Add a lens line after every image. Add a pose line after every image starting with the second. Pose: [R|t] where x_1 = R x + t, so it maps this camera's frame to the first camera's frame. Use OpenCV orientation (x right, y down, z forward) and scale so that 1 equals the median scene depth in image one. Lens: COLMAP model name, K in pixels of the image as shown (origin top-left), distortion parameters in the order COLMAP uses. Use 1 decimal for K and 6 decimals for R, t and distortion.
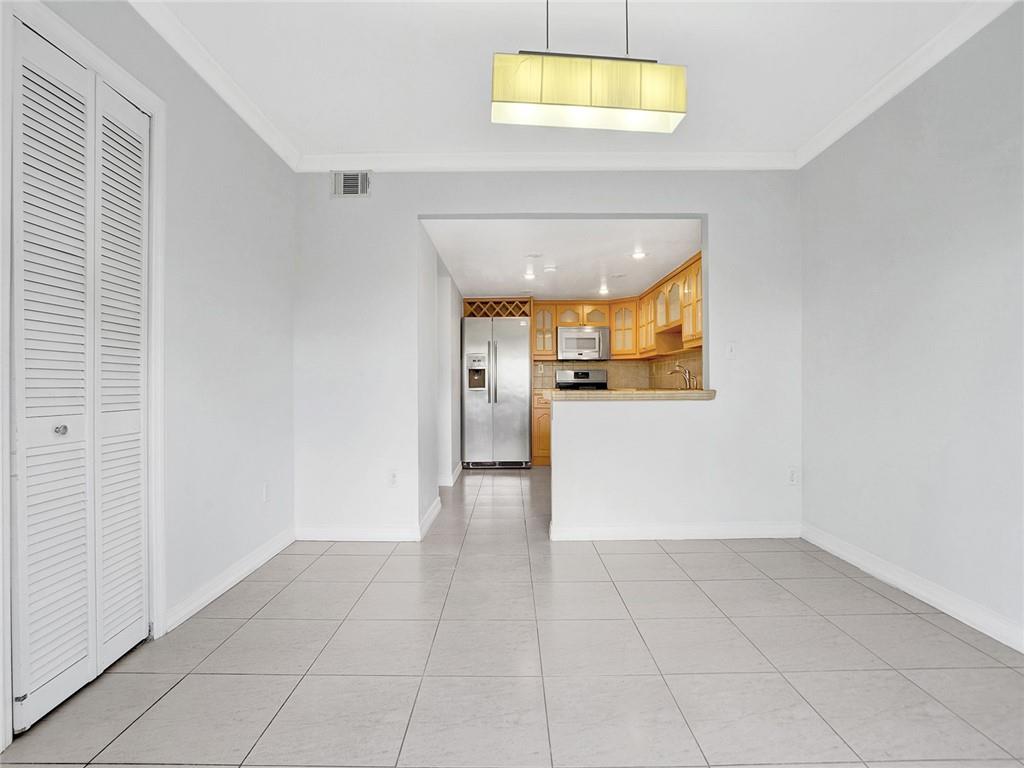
lens RADIAL K [[494.8, 0, 512.0], [0, 494.8, 384.0], [0, 0, 1]] dist [-0.048456, 0.000397]
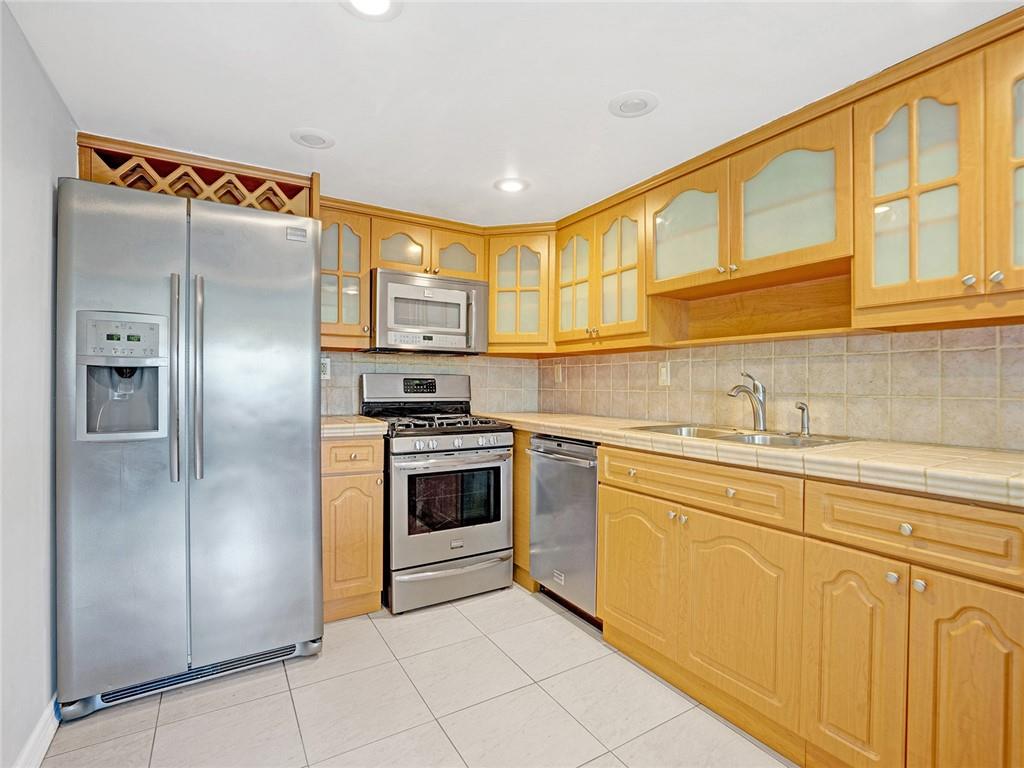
lens RADIAL K [[486.7, 0, 512.0], [0, 486.7, 384.0], [0, 0, 1]] dist [-0.067272, 0.029474]
pose [[0.852968, 0.011347, 0.521840, -0.021077], [-0.012860, 0.999917, -0.000721, -0.022504], [-0.521805, -0.006096, 0.853043, 0.648680]]
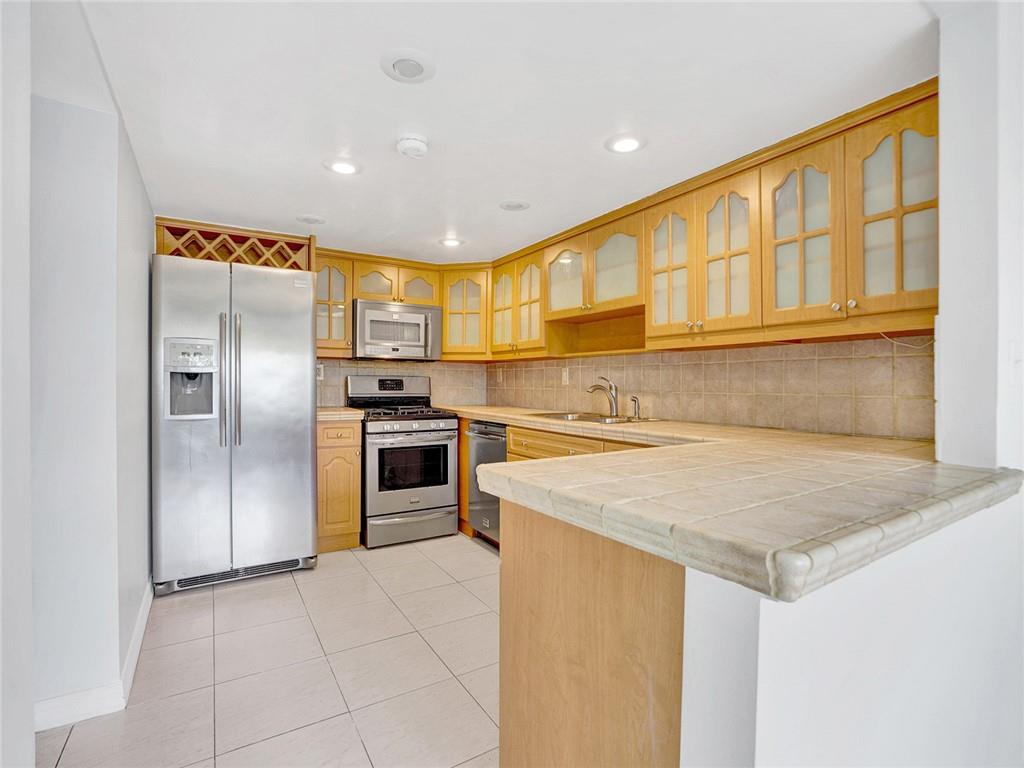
lens RADIAL K [[486.7, 0, 512.0], [0, 486.7, 384.0], [0, 0, 1]] dist [-0.067272, 0.029474]
pose [[0.850053, 0.010427, 0.526594, -0.049655], [-0.013878, 0.999900, 0.002604, -0.024919], [-0.526515, -0.009522, 0.850113, 0.475318]]
